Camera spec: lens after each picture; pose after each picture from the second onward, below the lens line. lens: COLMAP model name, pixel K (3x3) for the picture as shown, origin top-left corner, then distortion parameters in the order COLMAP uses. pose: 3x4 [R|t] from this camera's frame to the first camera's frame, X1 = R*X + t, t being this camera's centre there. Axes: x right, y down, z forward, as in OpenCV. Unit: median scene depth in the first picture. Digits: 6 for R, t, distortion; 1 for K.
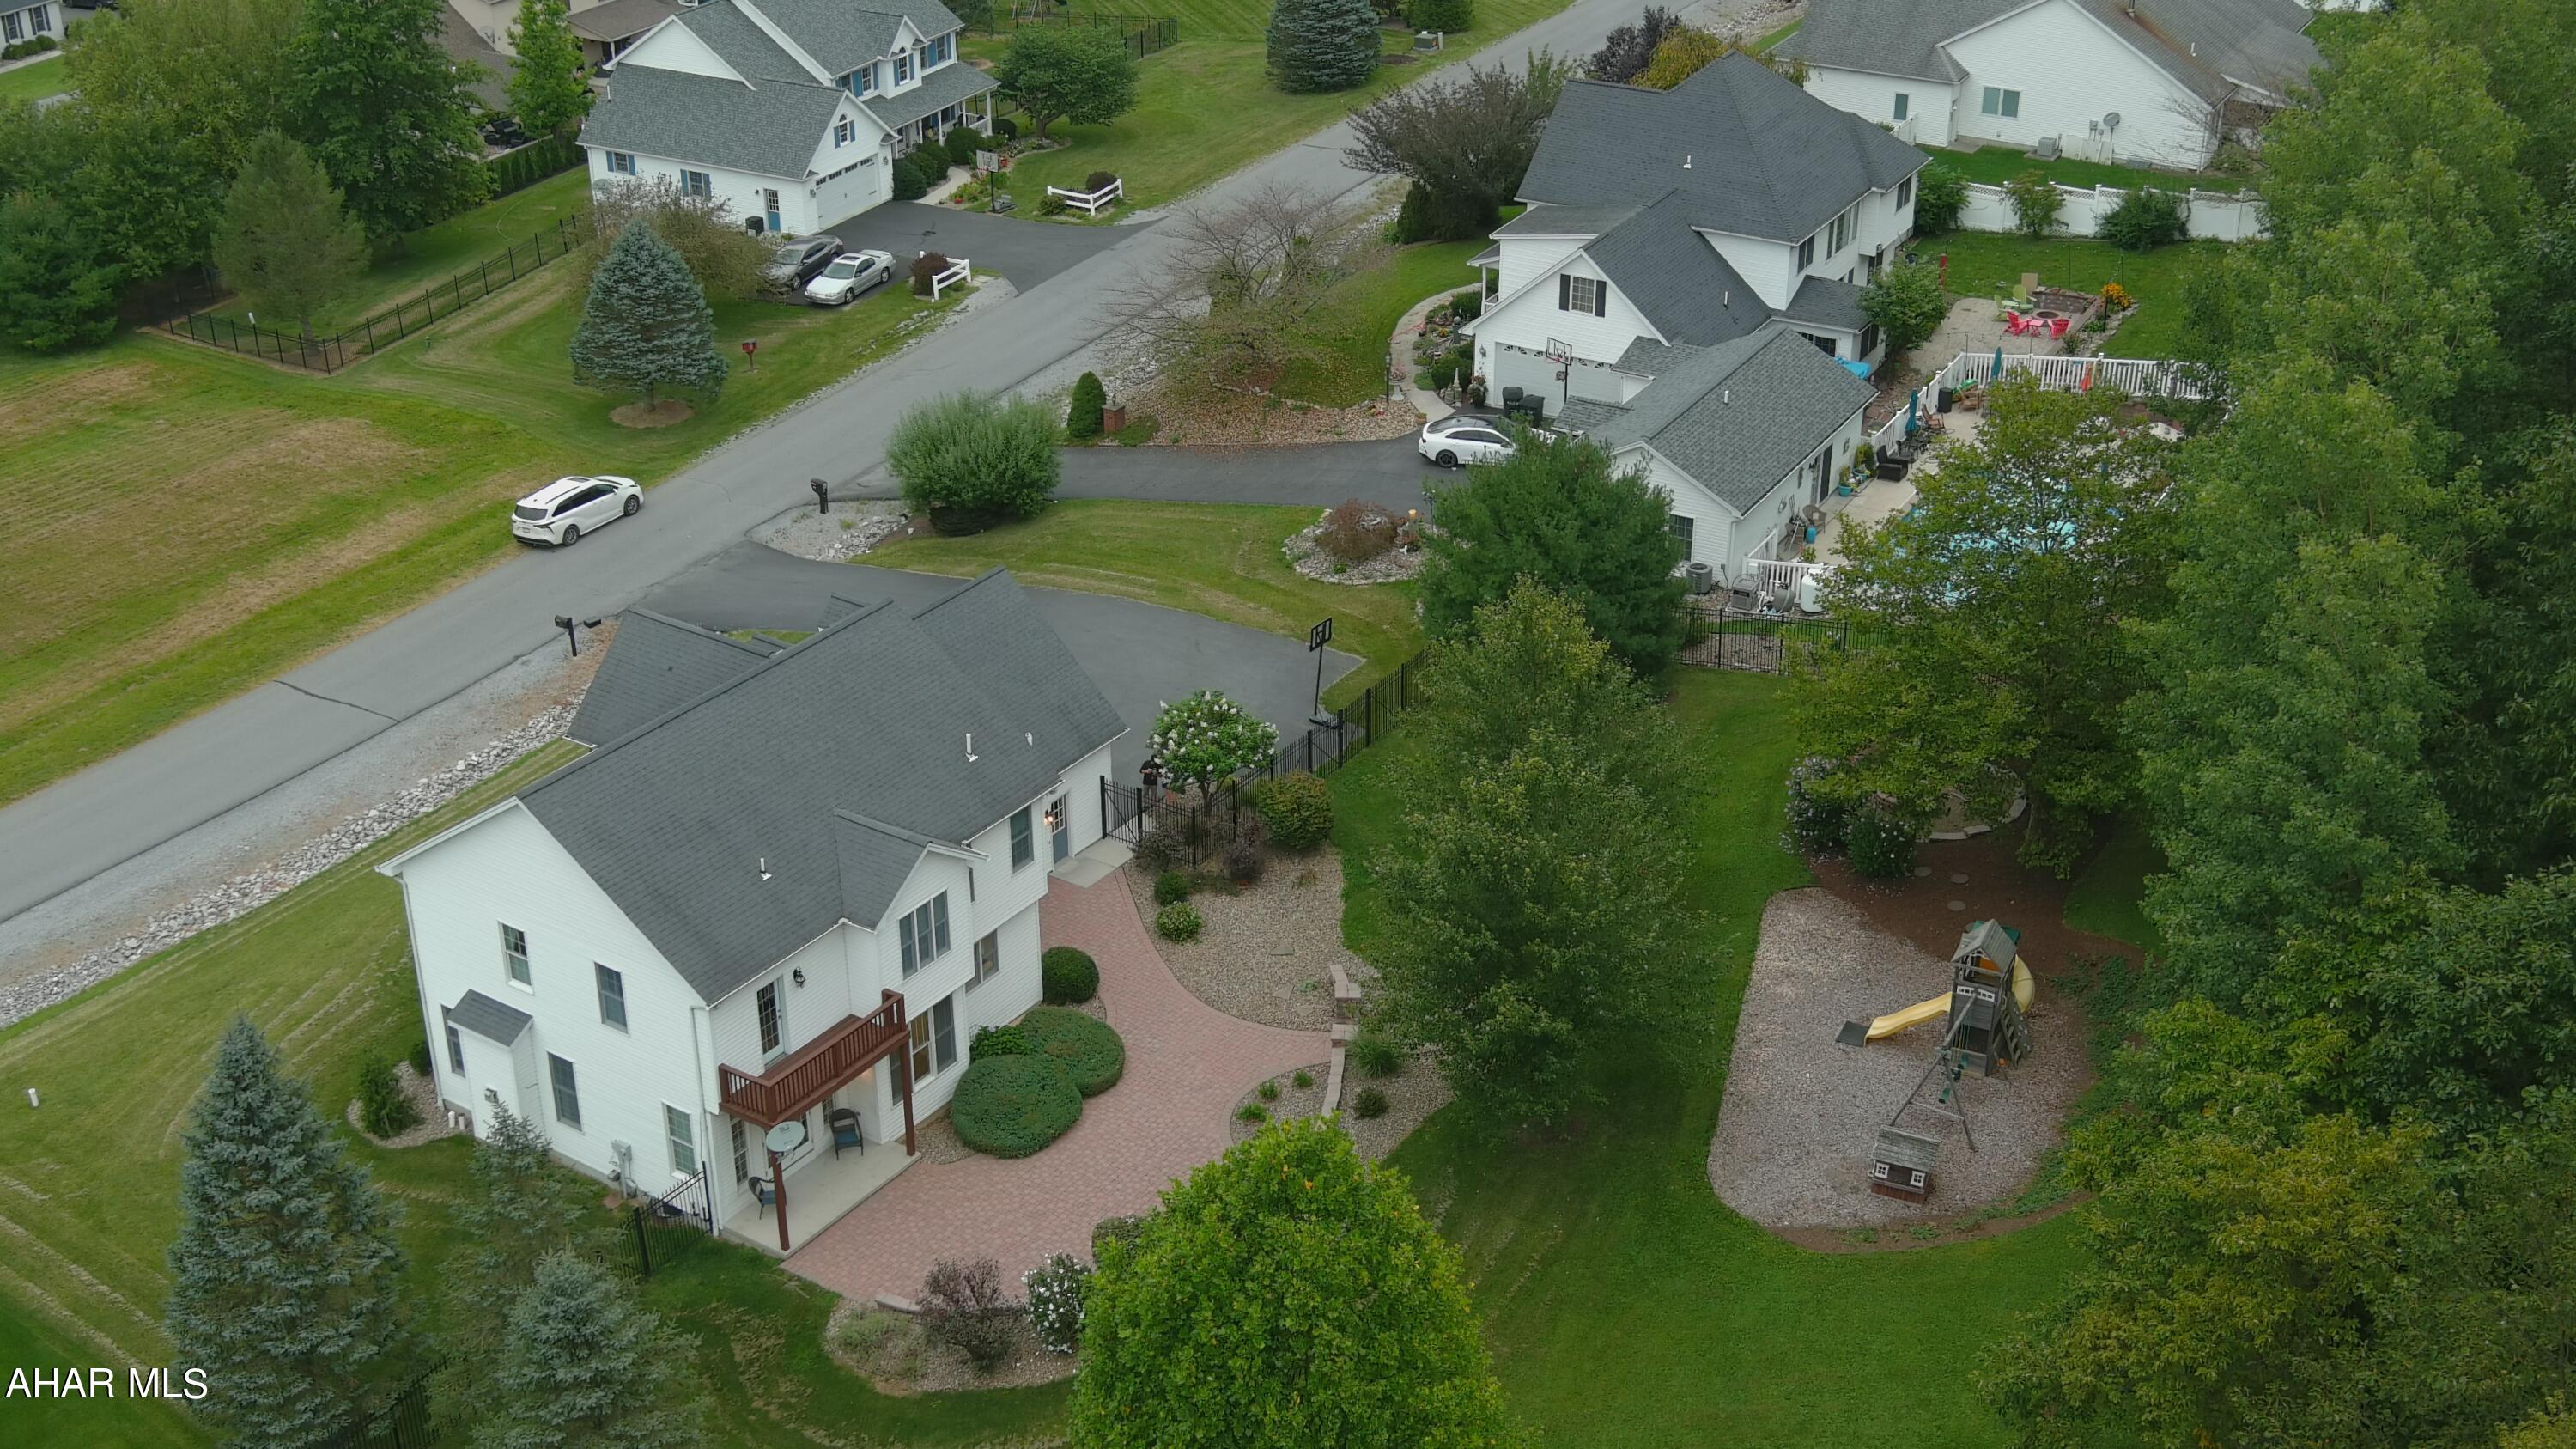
lens RADIAL K [[2943.4, 0, 1300.0], [0, 2943.4, 715.5], [0, 0, 1]] dist [0.047869, -0.157659]
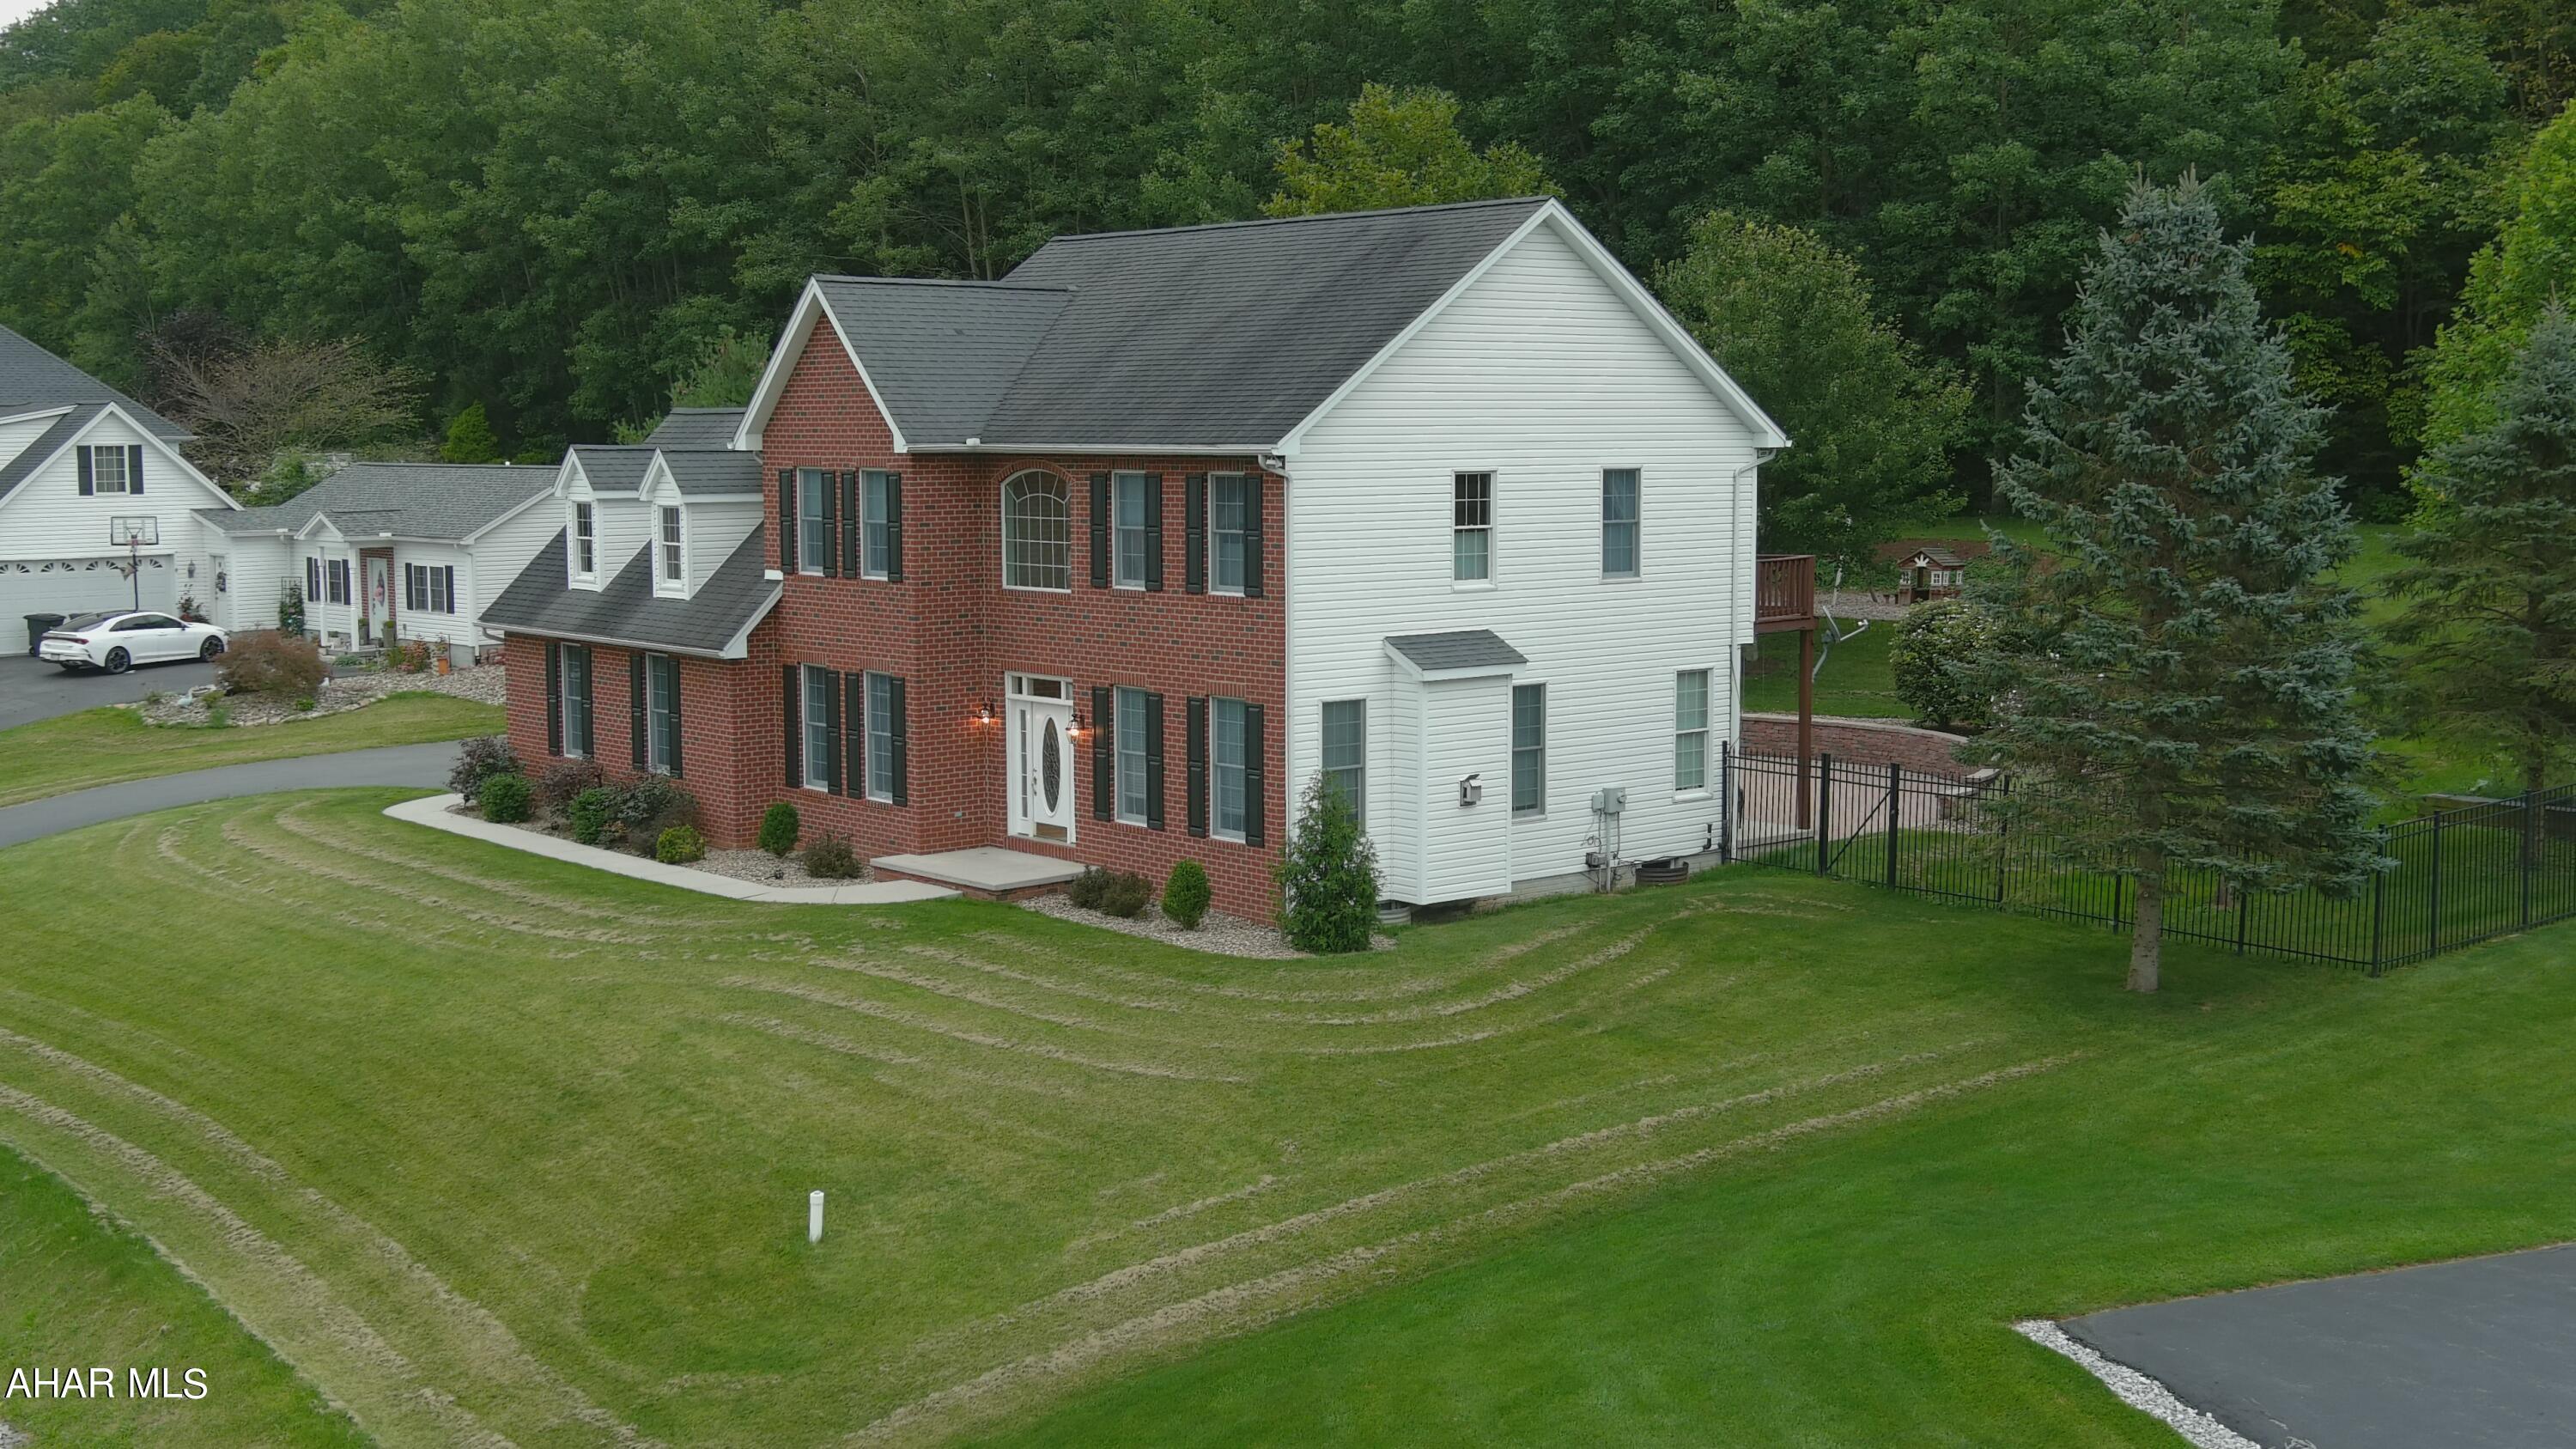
lens RADIAL K [[2943.4, 0, 1300.0], [0, 2943.4, 715.5], [0, 0, 1]] dist [0.047869, -0.157659]
pose [[0.265029, -0.095517, 0.959498, -0.581851], [0.447244, 0.893744, -0.034565, 0.080821], [-0.854244, 0.438290, 0.279588, 0.573245]]
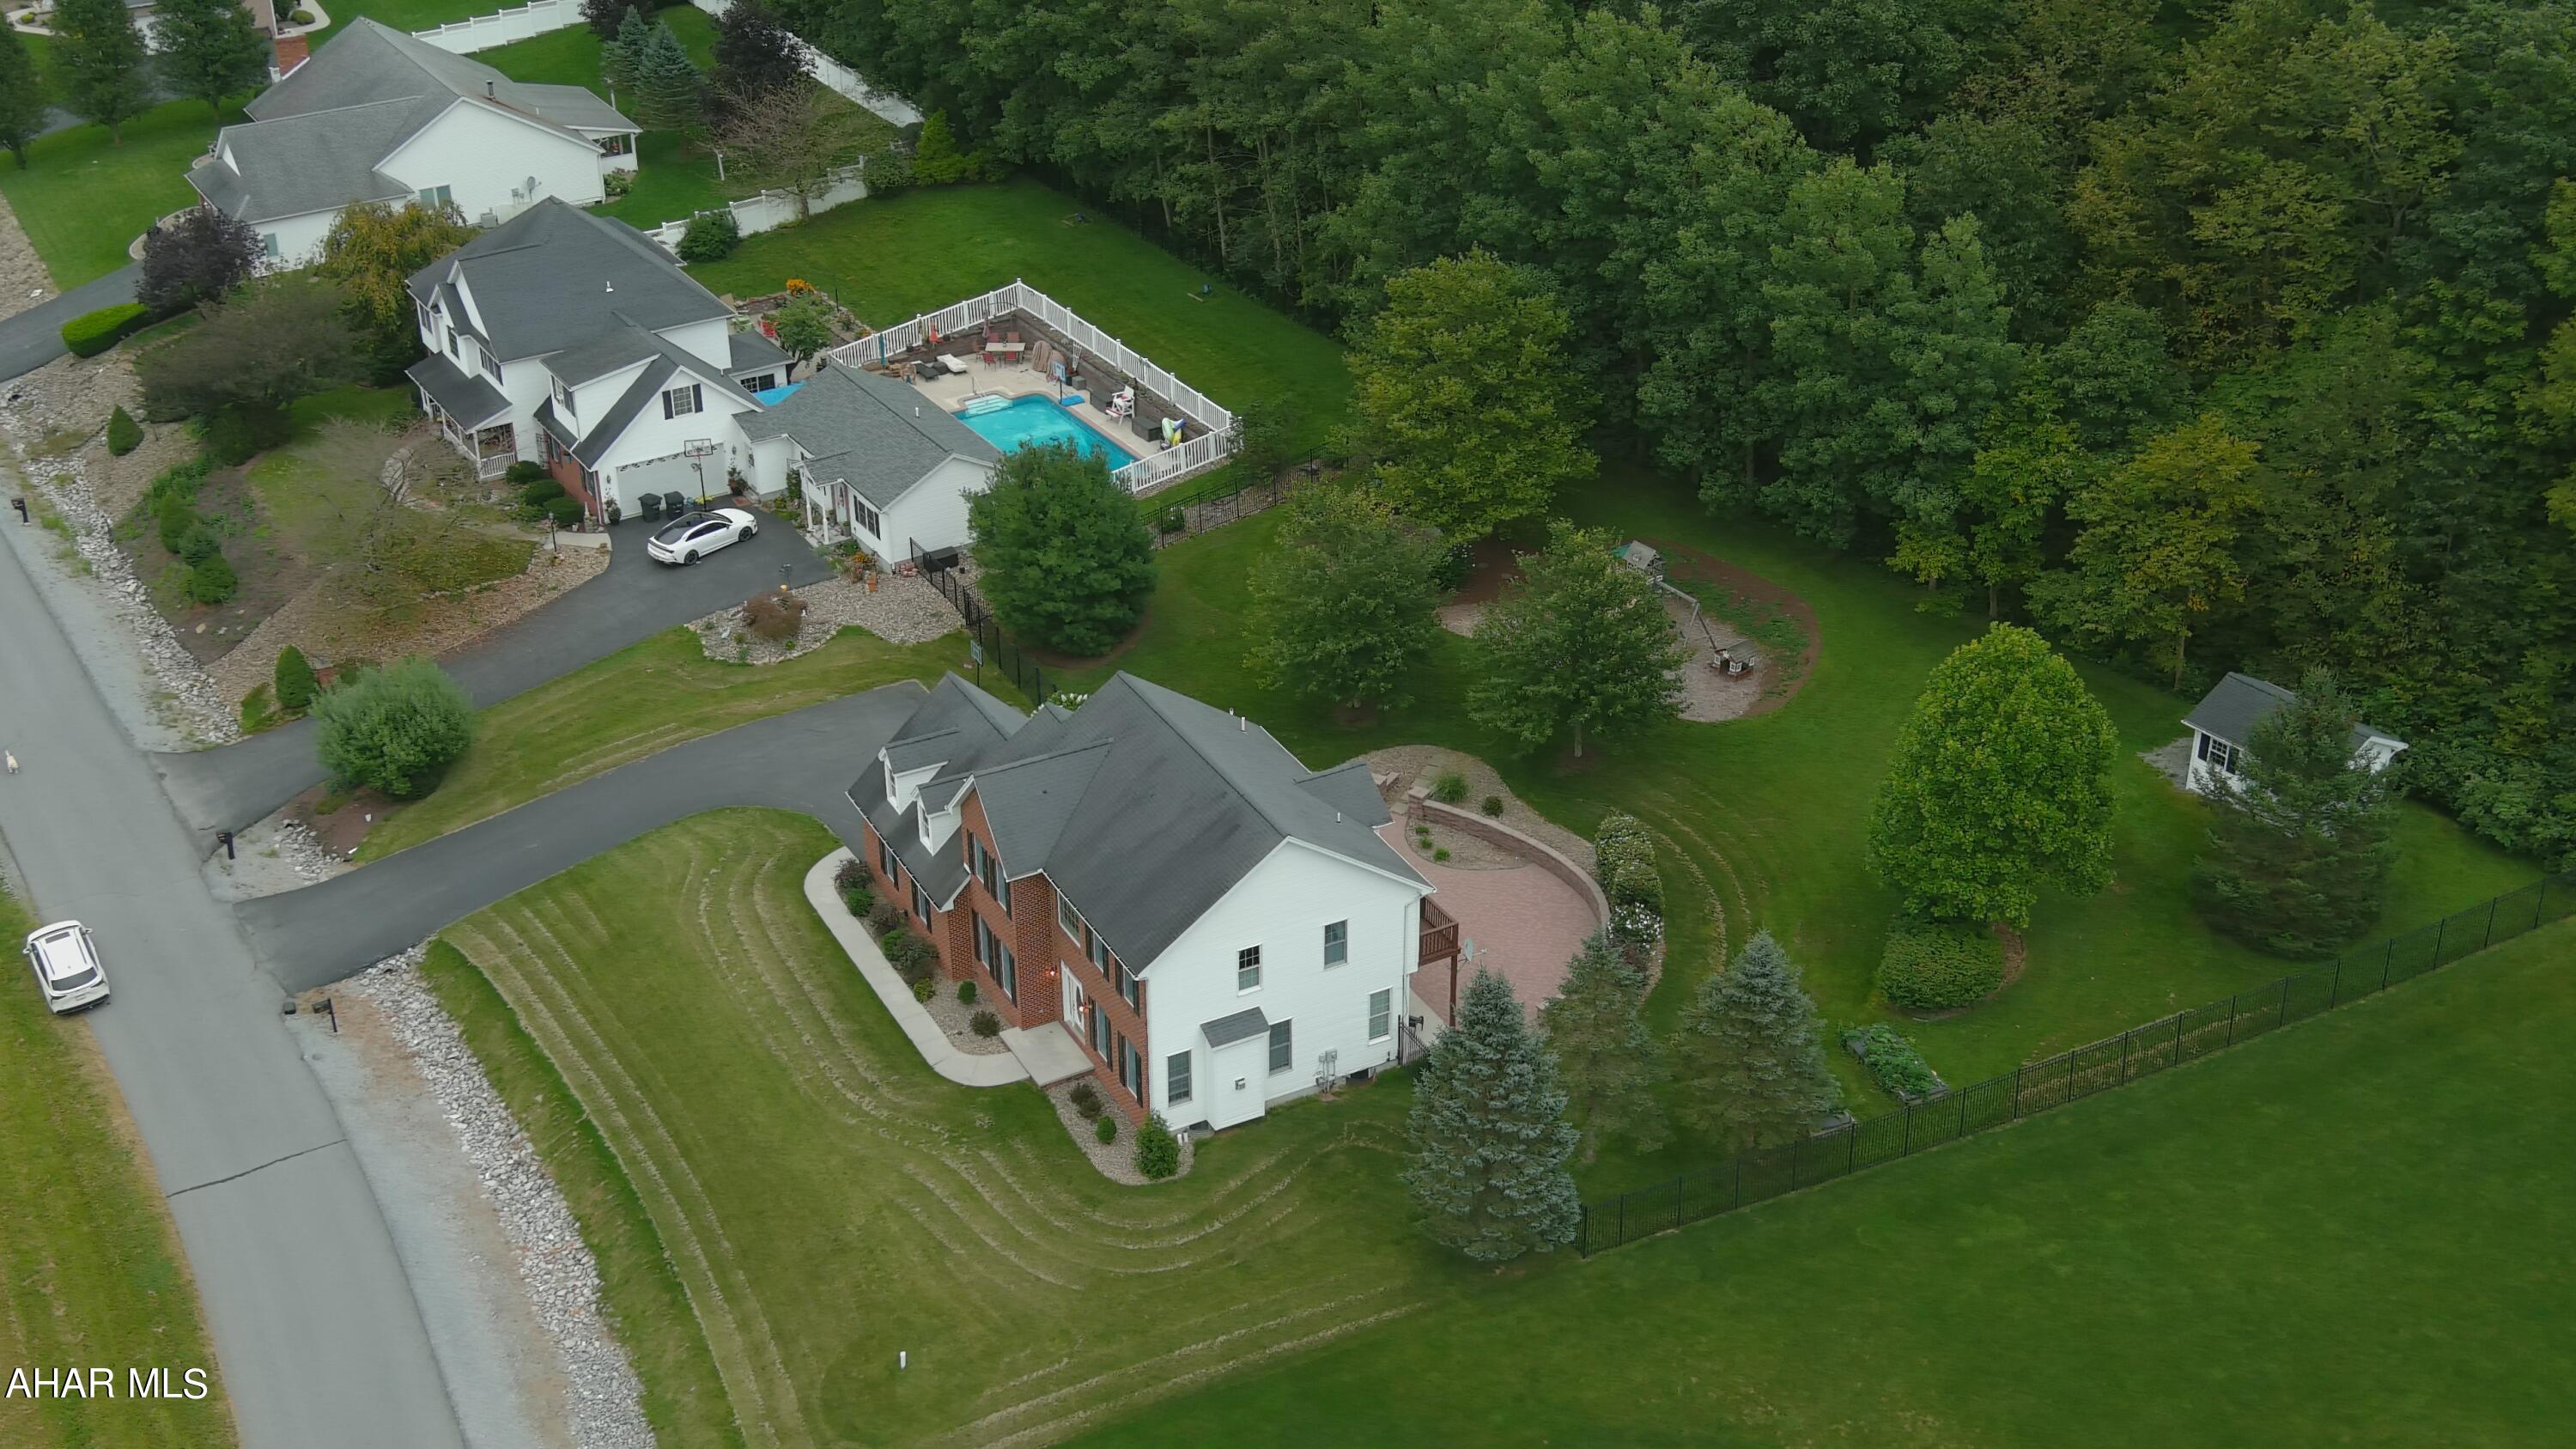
lens RADIAL K [[2943.4, 0, 1300.0], [0, 2943.4, 715.5], [0, 0, 1]] dist [0.047869, -0.157659]
pose [[0.465401, -0.423654, 0.777122, -0.834561], [0.408498, 0.881713, 0.236032, -0.221015], [-0.785195, 0.207604, 0.583412, 0.102983]]
